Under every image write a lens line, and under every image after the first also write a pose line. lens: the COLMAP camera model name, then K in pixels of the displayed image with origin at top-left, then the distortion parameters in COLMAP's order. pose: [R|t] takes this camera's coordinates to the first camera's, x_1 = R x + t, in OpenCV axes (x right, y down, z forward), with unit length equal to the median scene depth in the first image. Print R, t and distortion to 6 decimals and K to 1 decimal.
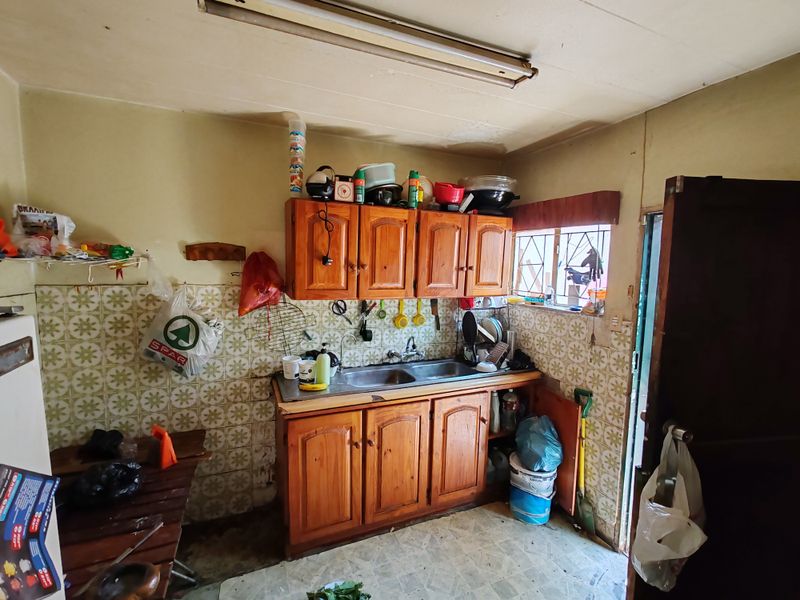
lens RADIAL K [[365.2, 0, 401.9], [0, 365.2, 301.4], [0, 0, 1]] dist [0.019470, 0.000190]
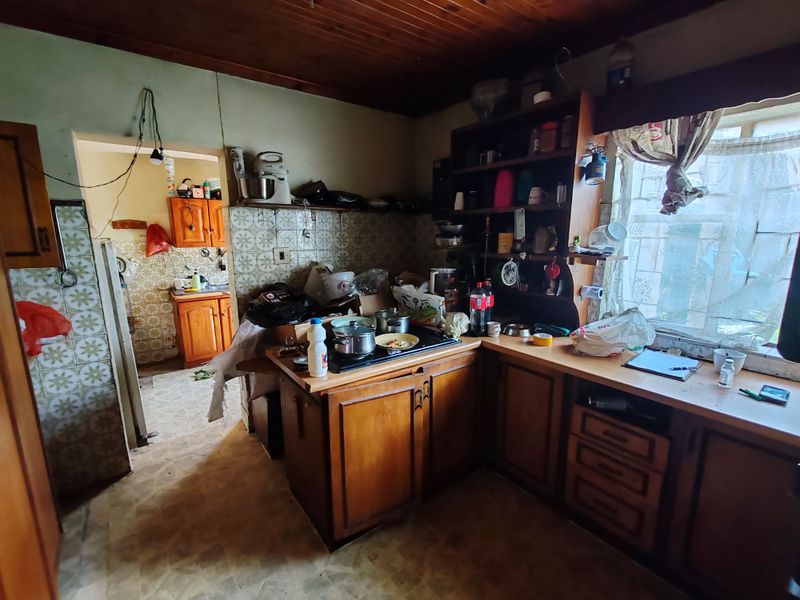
lens RADIAL K [[365.2, 0, 395.4], [0, 365.2, 299.0], [0, 0, 1]] dist [0.019470, 0.000190]
pose [[0.978550, -0.062492, 0.196303, 0.461598], [0.045052, 0.994731, 0.092089, 0.141202], [-0.201023, -0.081270, 0.976209, -1.223200]]
